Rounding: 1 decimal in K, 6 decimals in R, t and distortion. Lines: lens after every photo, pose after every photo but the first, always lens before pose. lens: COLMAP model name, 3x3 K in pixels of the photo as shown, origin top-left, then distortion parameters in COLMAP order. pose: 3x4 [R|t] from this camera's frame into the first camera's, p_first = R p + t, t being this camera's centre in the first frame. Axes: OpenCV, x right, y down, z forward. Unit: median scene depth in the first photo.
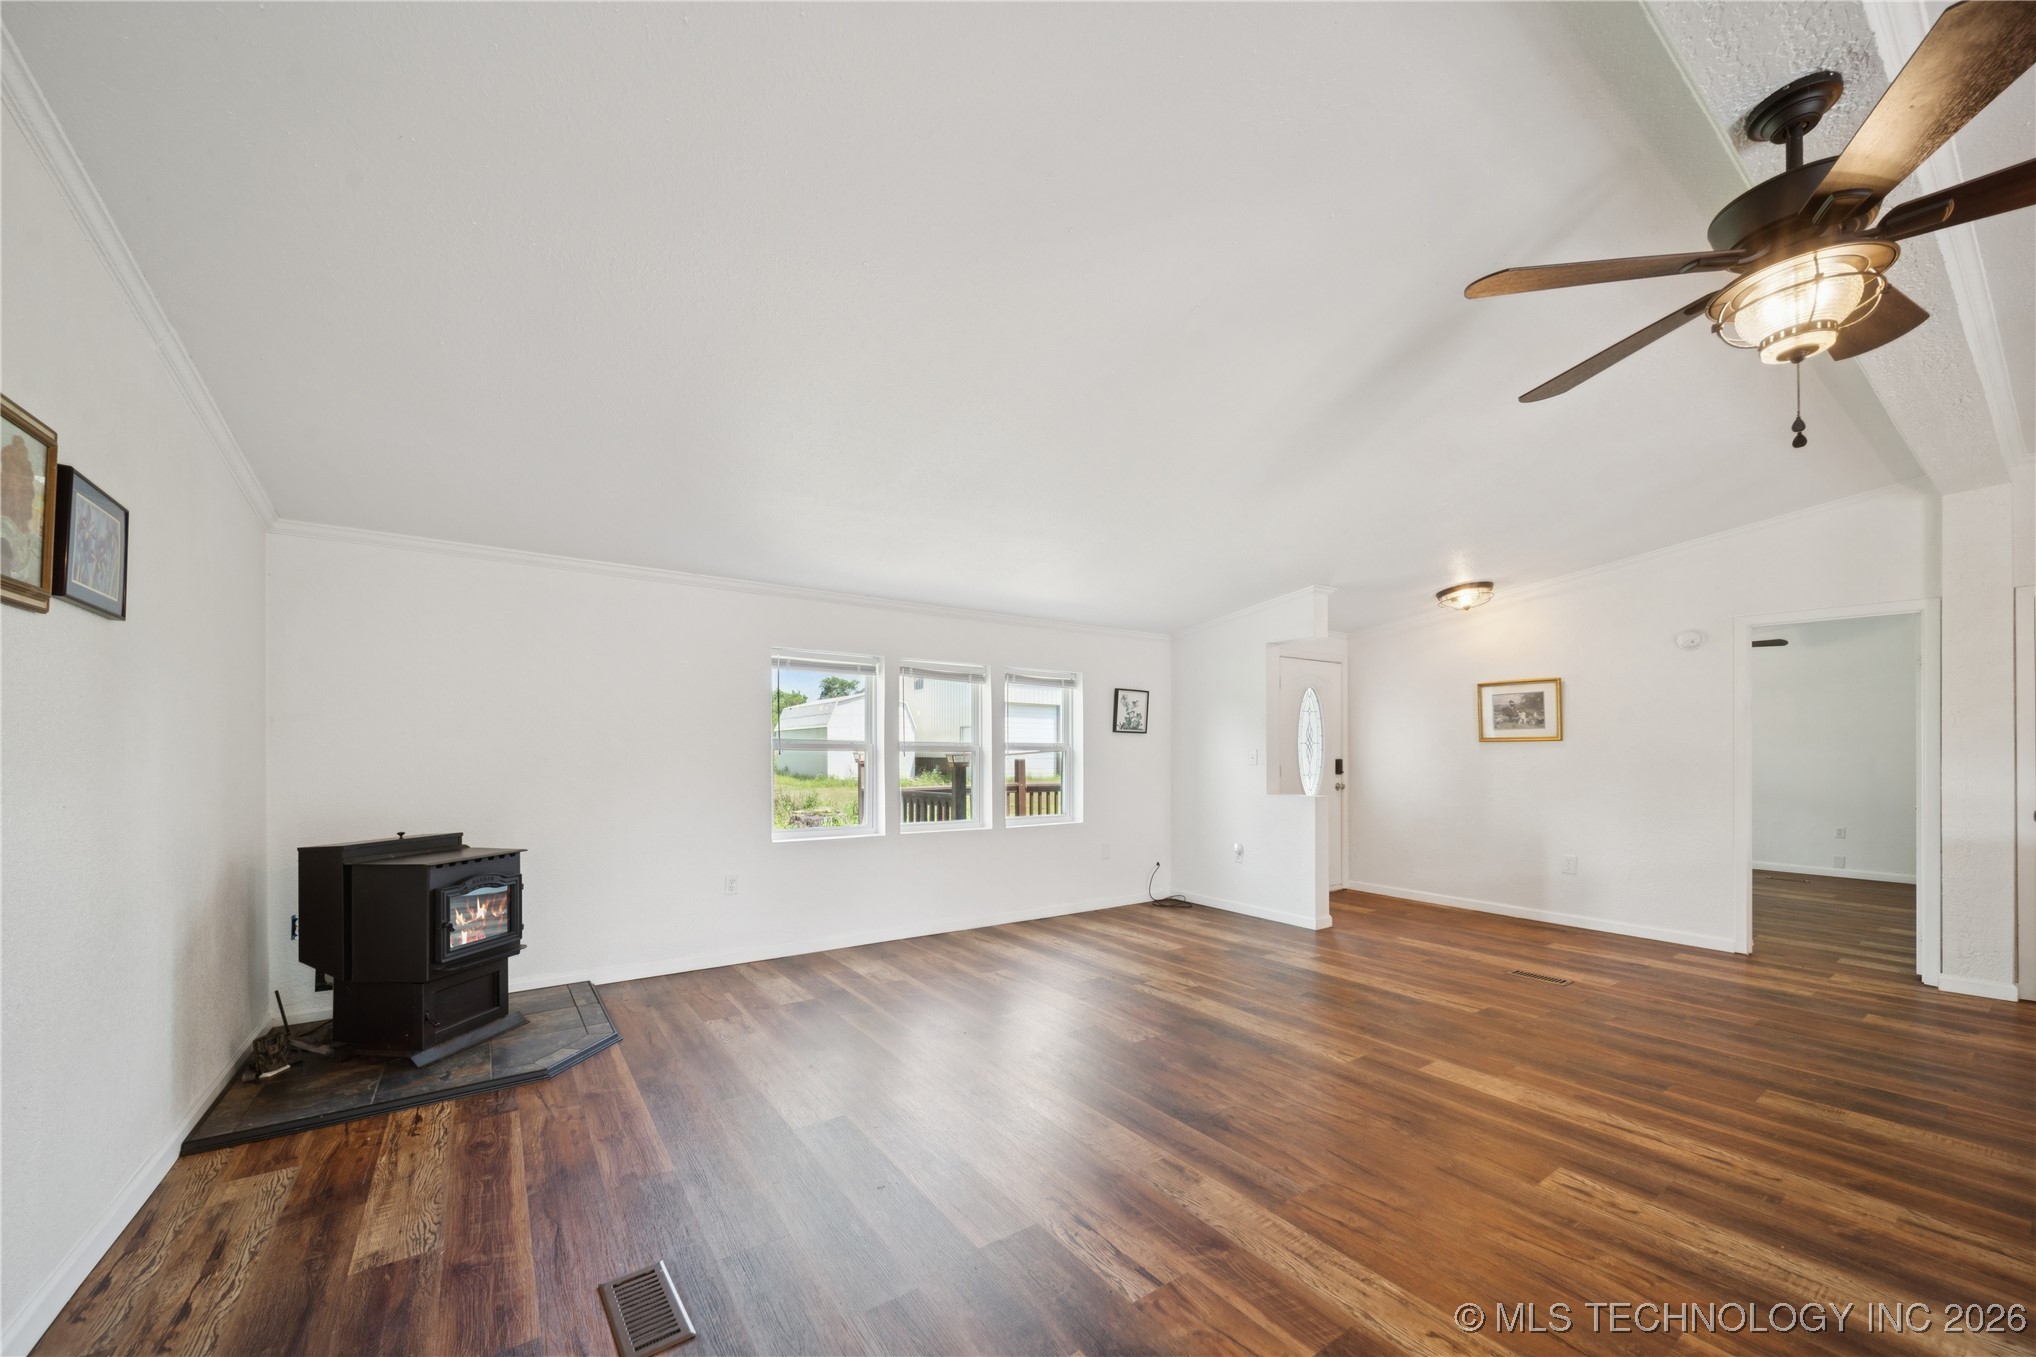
lens RADIAL K [[754.2, 0, 1017.0], [0, 754.2, 761.8], [0, 0, 1]] dist [-0.000069, -0.000033]
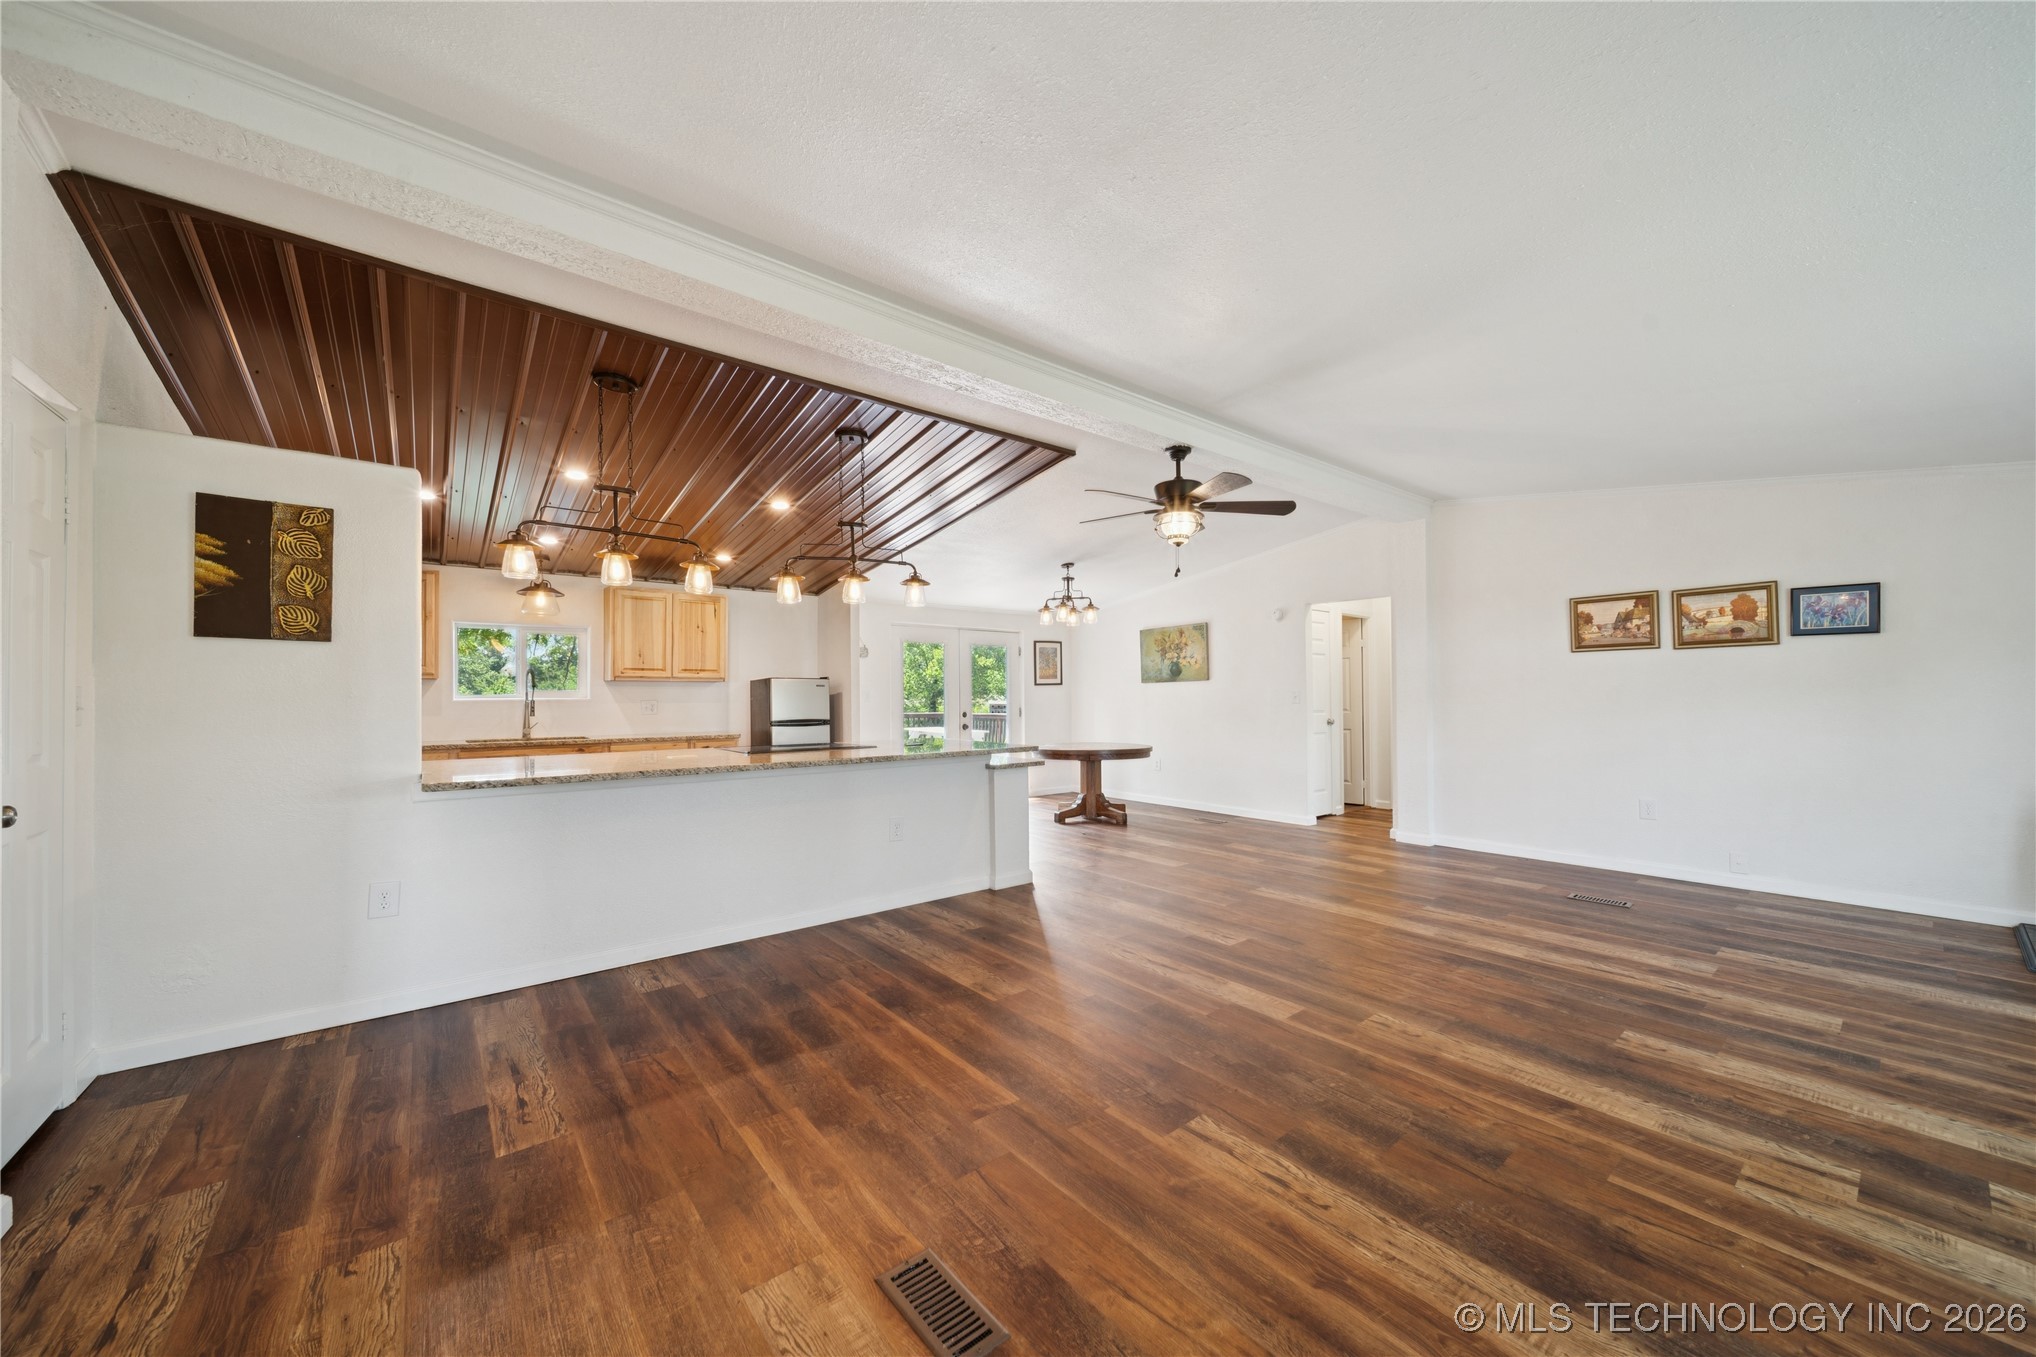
lens RADIAL K [[745.8, 0, 1010.4], [0, 745.8, 678.7], [0, 0, 1]] dist [-0.000072, -0.000167]
pose [[-0.998208, -0.002870, -0.059774, 0.614829], [-0.002161, 0.999927, -0.011922, -0.009374], [0.059803, -0.011771, -0.998141, 1.230651]]
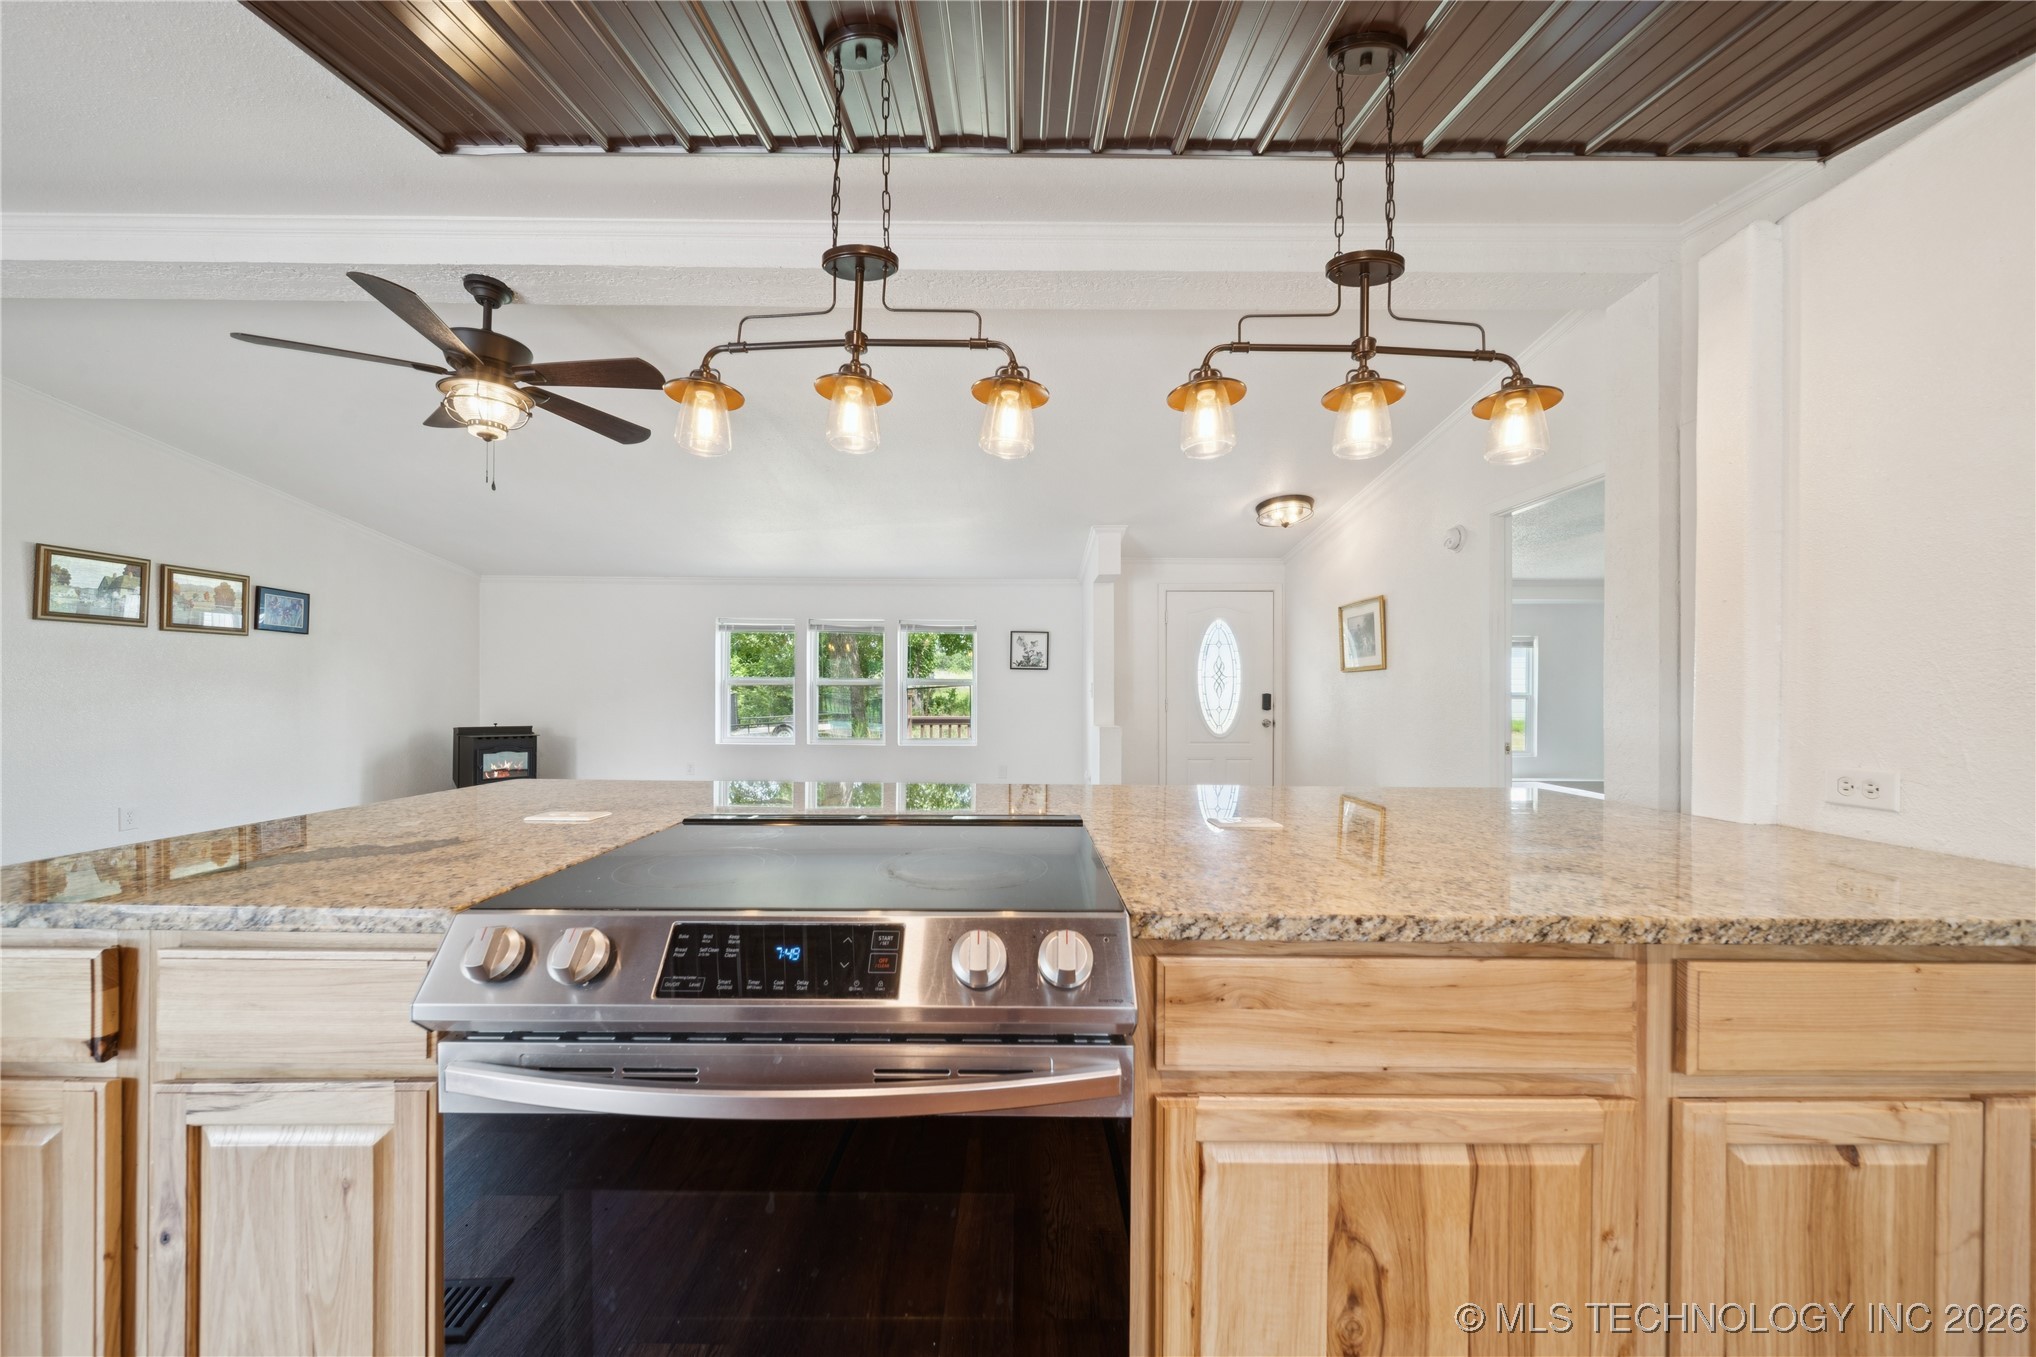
lens RADIAL K [[745.8, 0, 1010.4], [0, 745.8, 678.7], [0, 0, 1]] dist [-0.000072, -0.000167]
pose [[0.820281, -0.010538, -0.571864, 1.010742], [-0.009316, 0.999452, -0.031779, 0.014564], [0.571886, 0.031395, 0.819732, 0.092735]]
